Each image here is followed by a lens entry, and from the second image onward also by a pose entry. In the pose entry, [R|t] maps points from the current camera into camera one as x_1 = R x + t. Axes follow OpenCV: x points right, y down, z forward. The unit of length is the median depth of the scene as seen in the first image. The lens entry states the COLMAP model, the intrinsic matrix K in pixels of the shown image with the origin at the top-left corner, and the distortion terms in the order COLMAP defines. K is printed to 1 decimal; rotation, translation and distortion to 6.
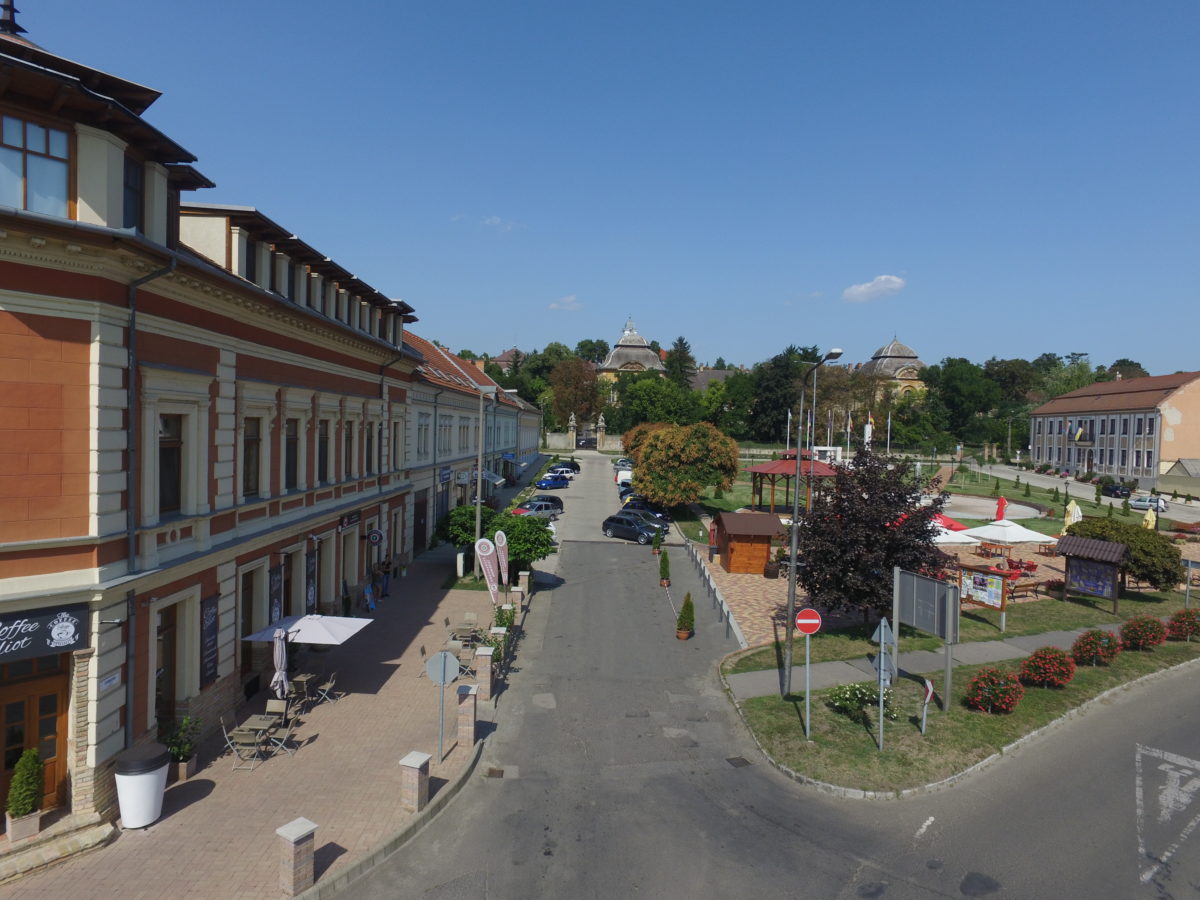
lens RADIAL K [[686.5, 0, 600.0], [0, 686.5, 450.0], [0, 0, 1]] dist [-0.015372, 0.014443]
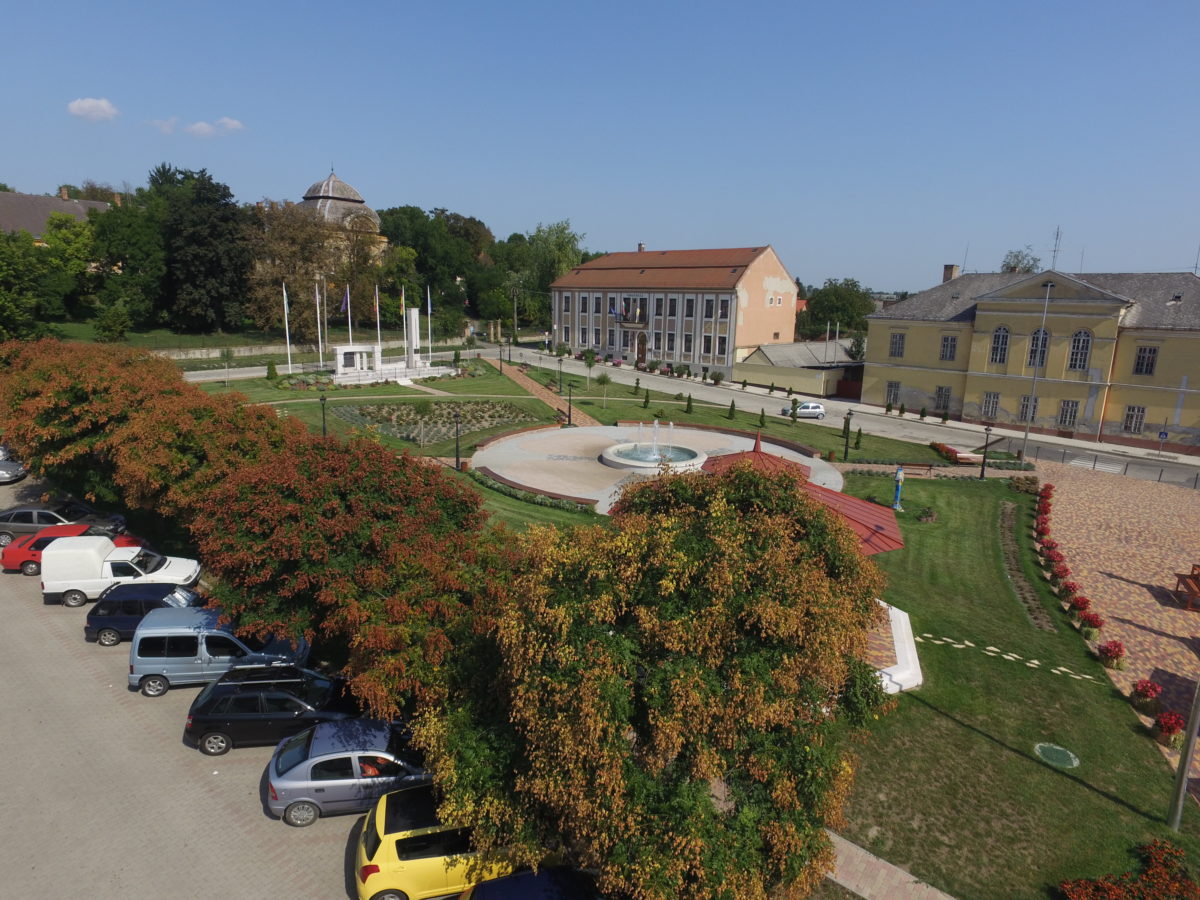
lens RADIAL K [[686.5, 0, 600.0], [0, 686.5, 450.0], [0, 0, 1]] dist [-0.015372, 0.014443]
pose [[0.611017, -0.189494, 0.768603, -0.027148], [0.018964, 0.974152, 0.225095, -0.052129], [-0.791390, -0.122961, 0.598817, 0.481656]]
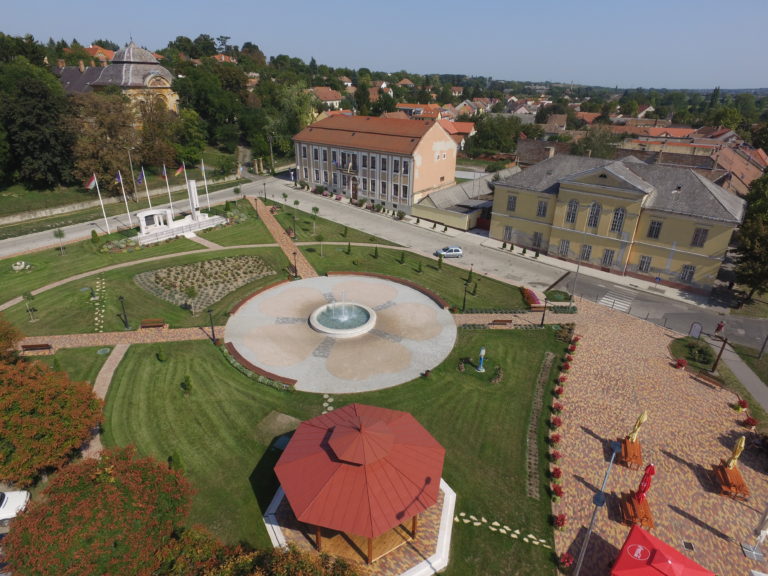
lens RADIAL K [[439.3, 0, 384.0], [0, 439.3, 288.0], [0, 0, 1]] dist [-0.015372, 0.014443]
pose [[0.551997, -0.369931, 0.747295, 0.031024], [0.022970, 0.902609, 0.429849, -0.168014], [-0.833529, -0.220110, 0.506735, 0.461725]]
